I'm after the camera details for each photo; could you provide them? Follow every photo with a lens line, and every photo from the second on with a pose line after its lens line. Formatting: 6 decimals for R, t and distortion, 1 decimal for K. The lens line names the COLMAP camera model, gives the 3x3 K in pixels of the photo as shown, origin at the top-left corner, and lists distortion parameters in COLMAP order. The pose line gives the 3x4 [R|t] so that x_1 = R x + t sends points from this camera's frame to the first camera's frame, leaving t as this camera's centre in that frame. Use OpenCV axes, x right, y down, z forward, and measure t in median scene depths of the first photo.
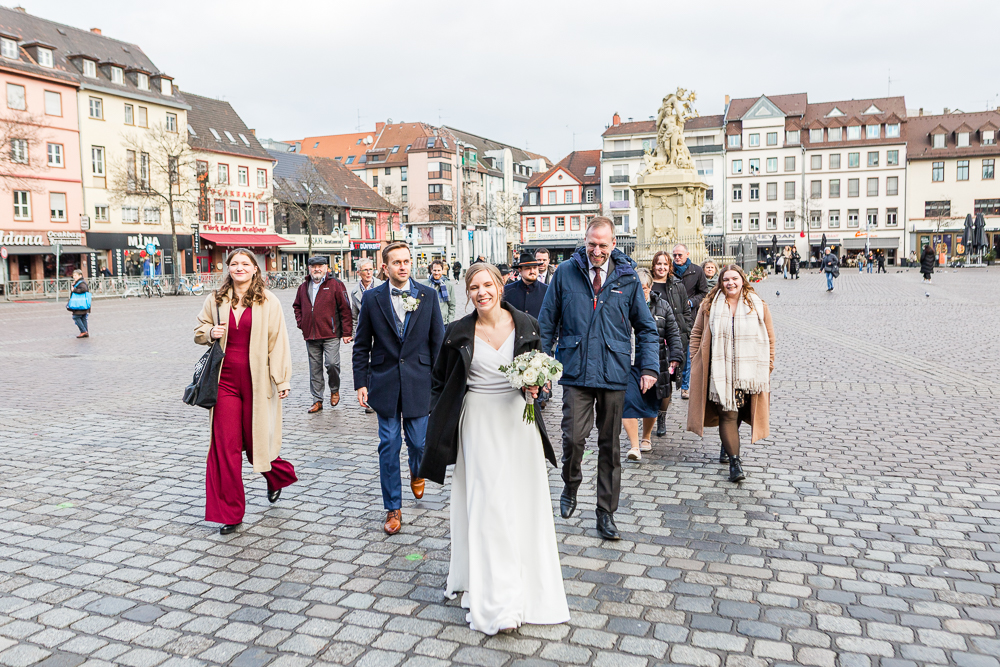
lens RADIAL K [[730.1, 0, 487.9], [0, 730.1, 307.6], [0, 0, 1]] dist [-0.001361, -0.002163]
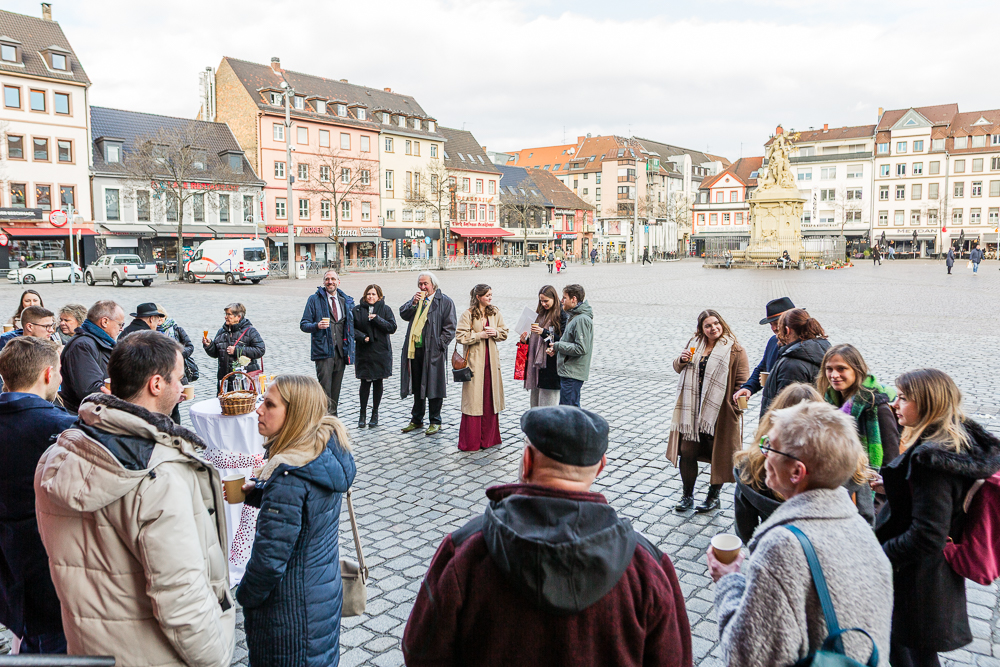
lens RADIAL K [[730.1, 0, 487.9], [0, 730.1, 307.6], [0, 0, 1]] dist [-0.001361, -0.002163]
pose [[0.960731, 0.035100, -0.275251, 0.063290], [-0.028414, 0.999197, 0.028244, 0.010017], [0.276022, -0.019314, 0.960957, -0.298513]]
